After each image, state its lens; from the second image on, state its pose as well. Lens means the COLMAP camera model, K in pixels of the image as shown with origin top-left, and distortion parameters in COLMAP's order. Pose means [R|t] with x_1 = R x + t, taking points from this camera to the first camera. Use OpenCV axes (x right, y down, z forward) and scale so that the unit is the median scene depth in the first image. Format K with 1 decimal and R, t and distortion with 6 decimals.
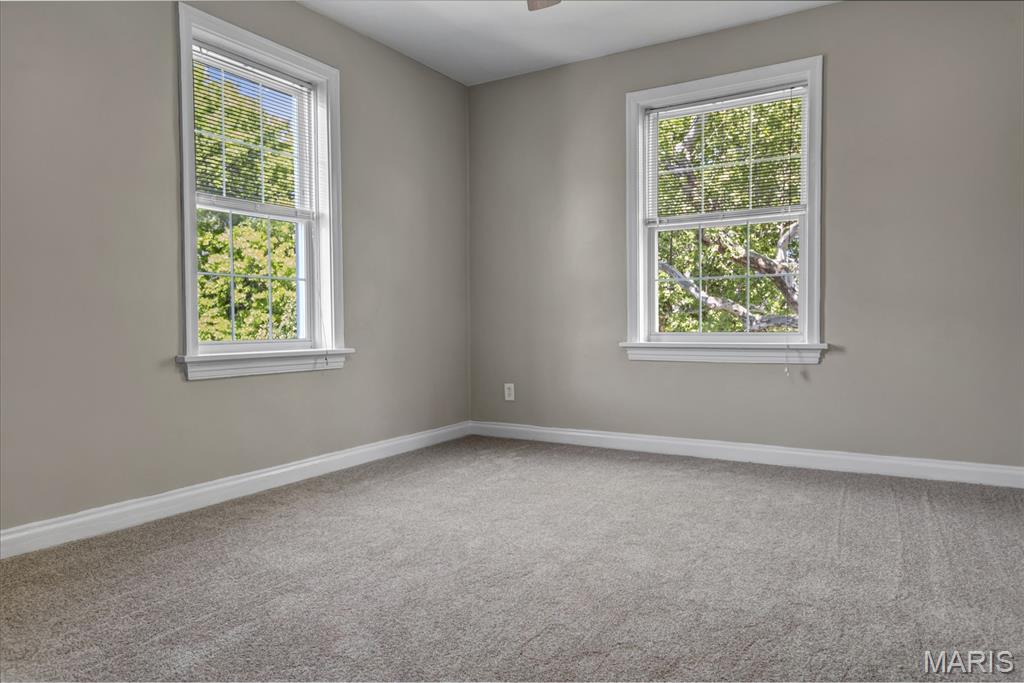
lens RADIAL K [[698.0, 0, 513.0], [0, 698.0, 341.8], [0, 0, 1]] dist [0.033207, -0.010455]
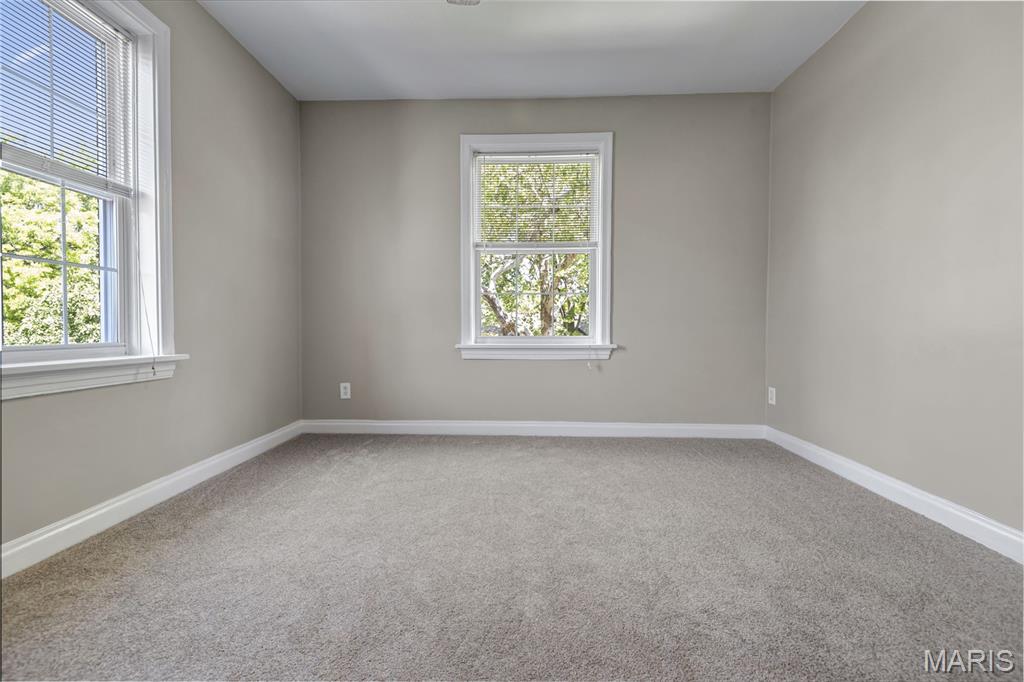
lens RADIAL K [[454.6, 0, 504.9], [0, 454.6, 339.0], [0, 0, 1]] dist [0.013924, -0.006977]
pose [[0.872932, -0.002131, 0.487838, -0.166703], [0.005604, 0.999968, -0.005659, -0.003980], [-0.487810, 0.007674, 0.872916, 0.324390]]
